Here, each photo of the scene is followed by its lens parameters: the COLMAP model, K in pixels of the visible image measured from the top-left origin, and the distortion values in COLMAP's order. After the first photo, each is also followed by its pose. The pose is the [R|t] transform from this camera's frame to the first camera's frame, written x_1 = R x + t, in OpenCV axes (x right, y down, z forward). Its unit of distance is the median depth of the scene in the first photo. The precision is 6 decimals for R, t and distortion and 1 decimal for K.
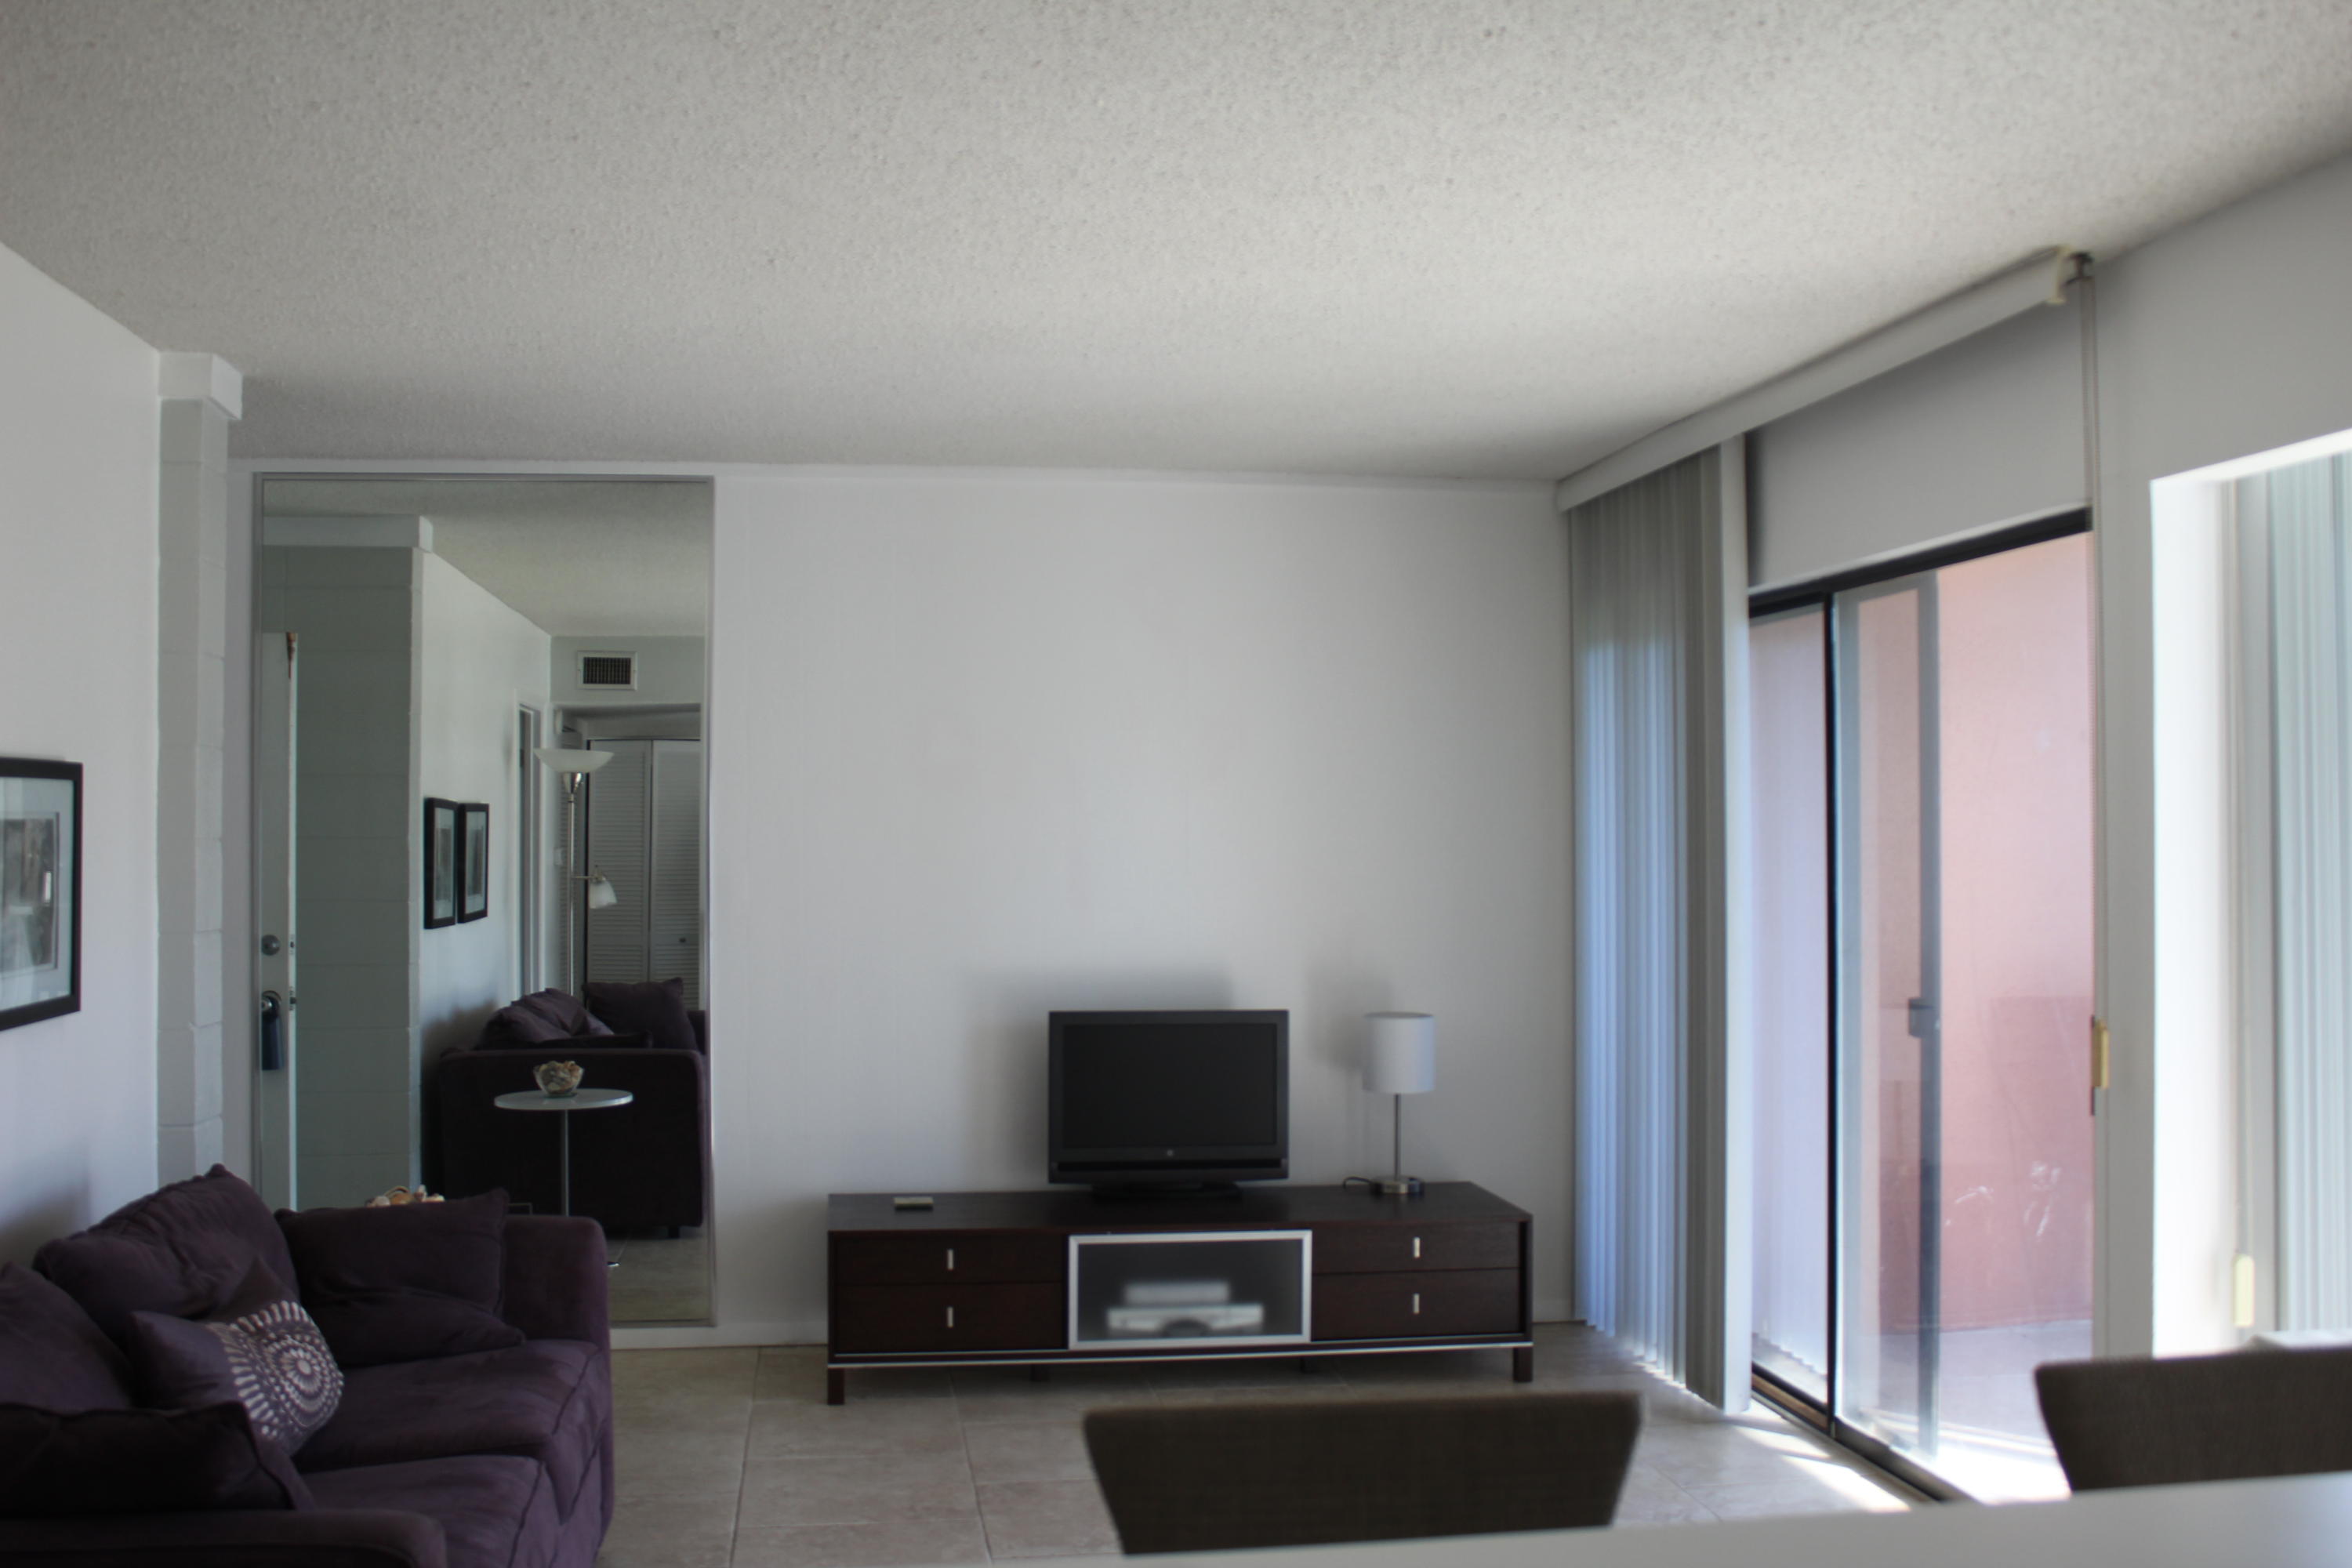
lens RADIAL K [[2422.7, 0, 1176.0], [0, 2422.7, 784.0], [0, 0, 1]] dist [0.000619, 0.014473]
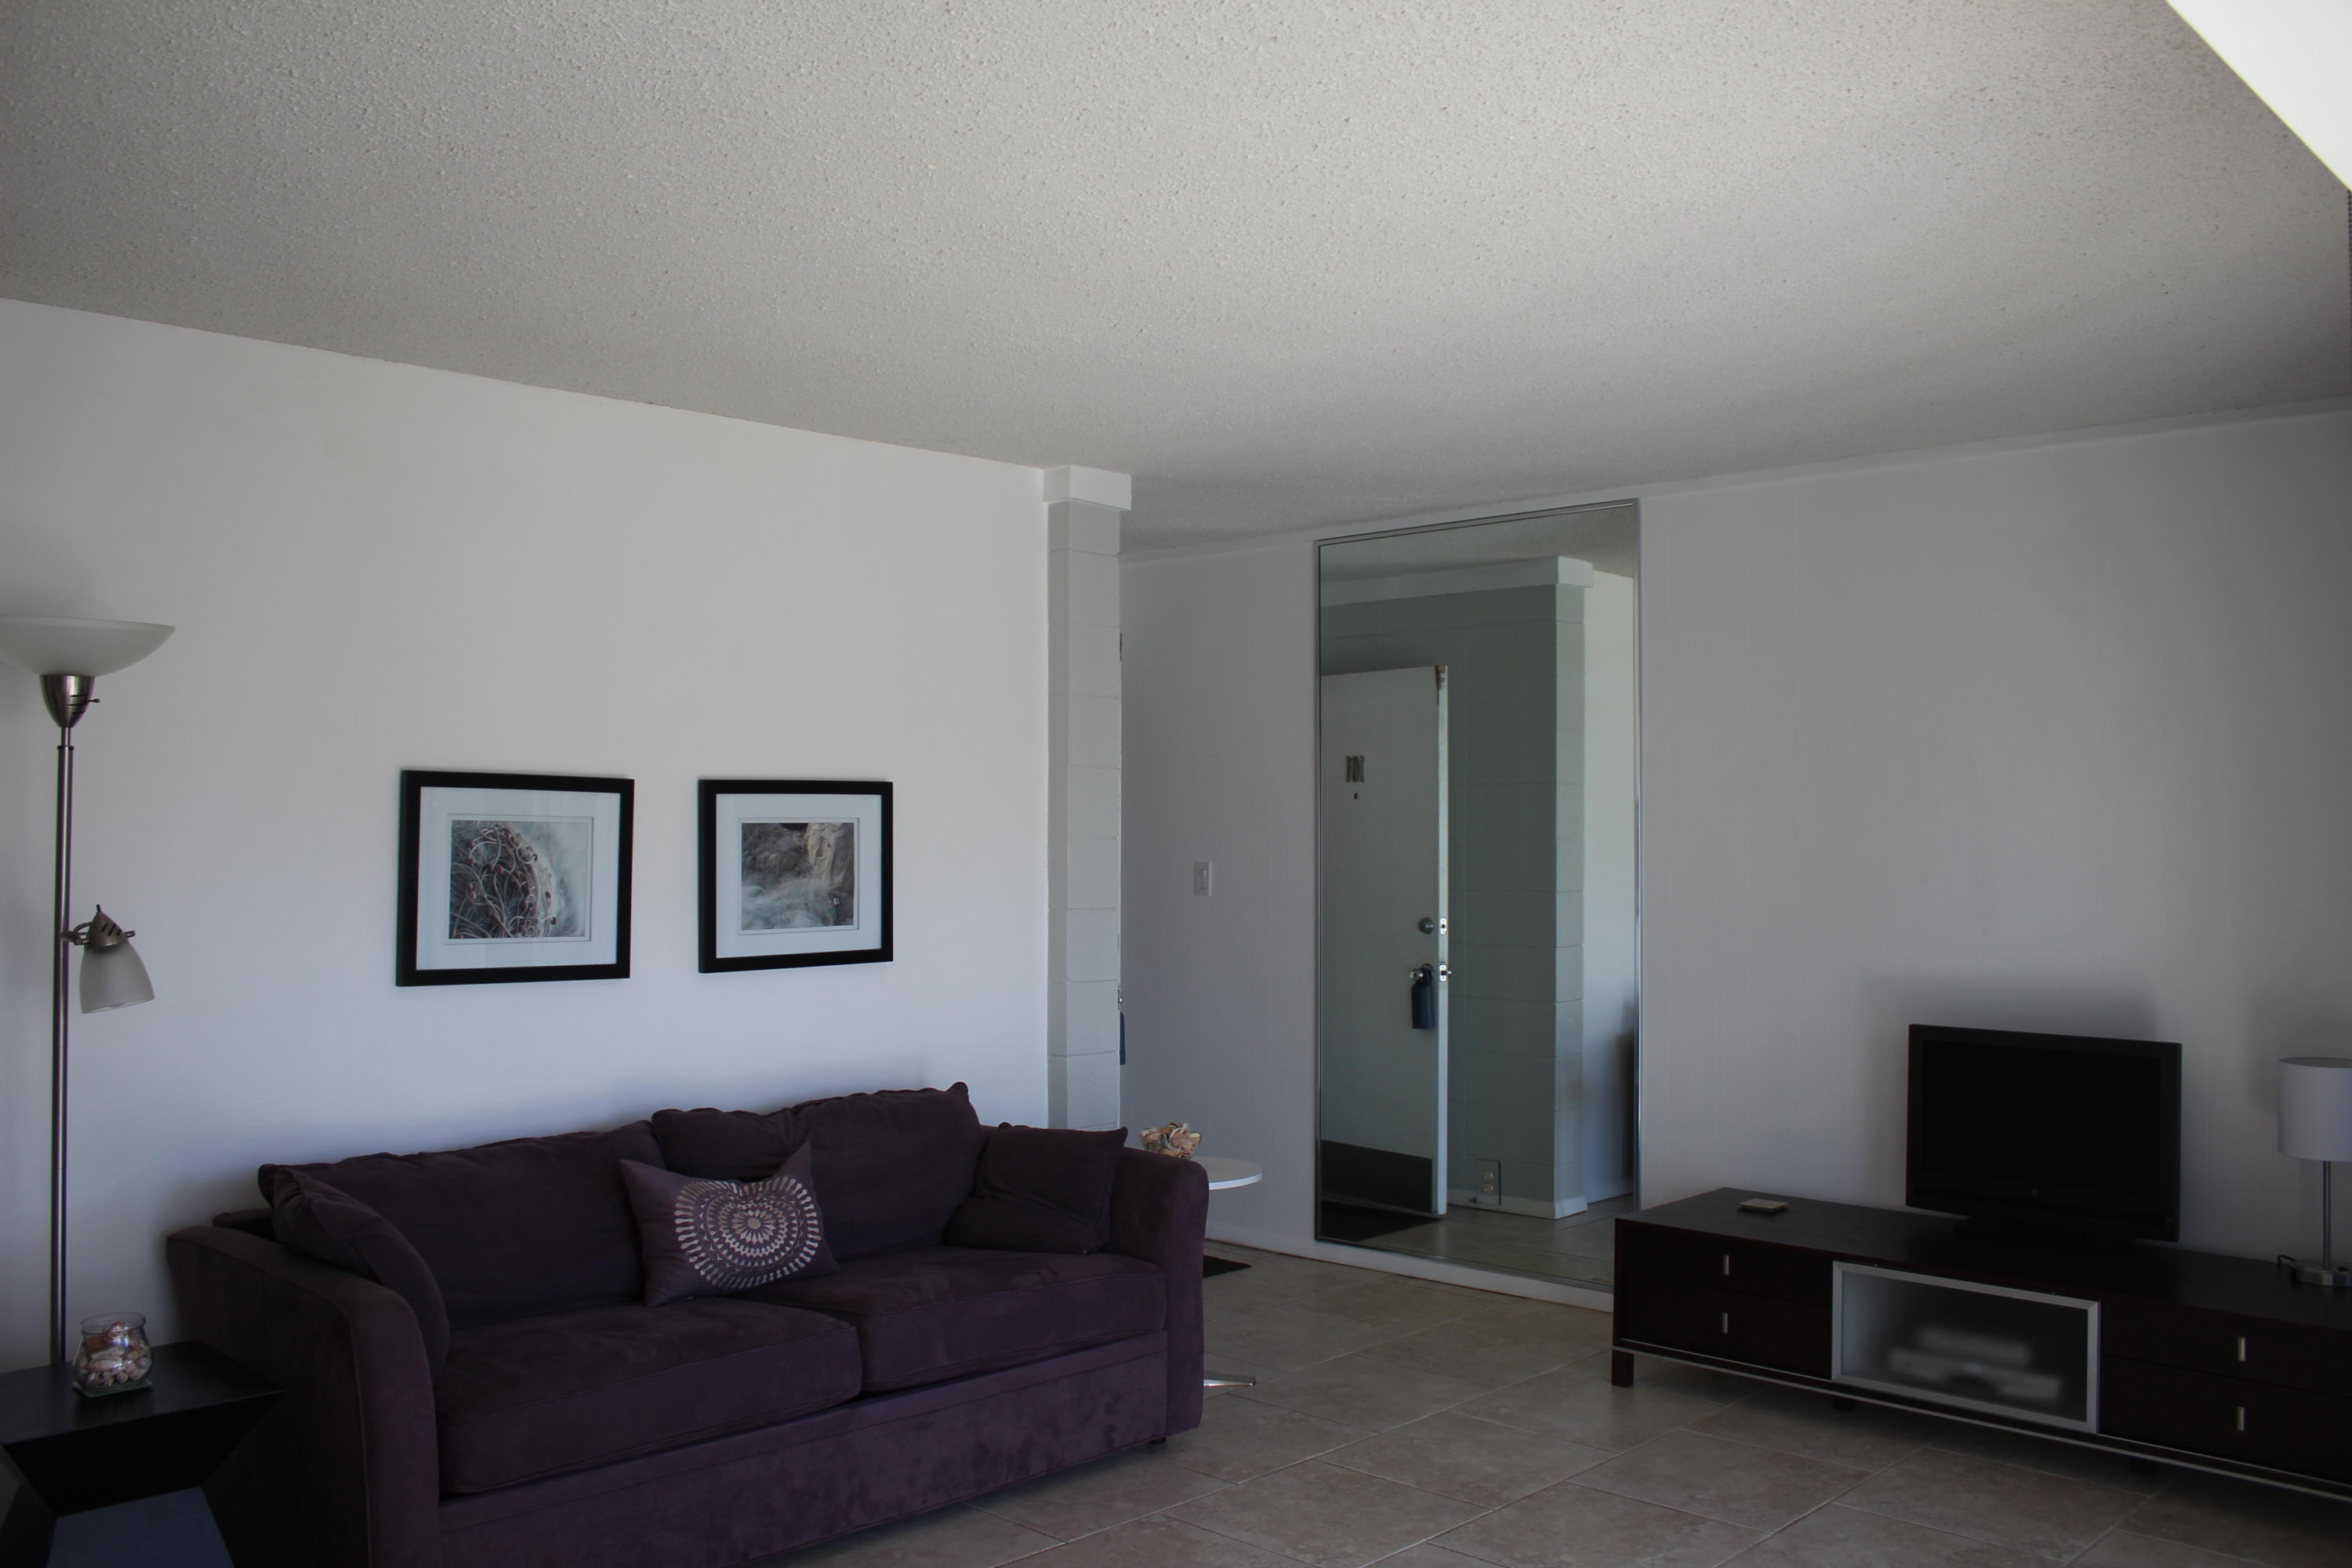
lens RADIAL K [[2145.6, 0, 1176.0], [0, 2145.6, 784.0], [0, 0, 1]] dist [0.016278, 0.015852]
pose [[0.617802, -0.014819, -0.786194, 0.450991], [0.013644, 0.999874, -0.008125, 0.003494], [0.786216, -0.005707, 0.617926, 0.273600]]
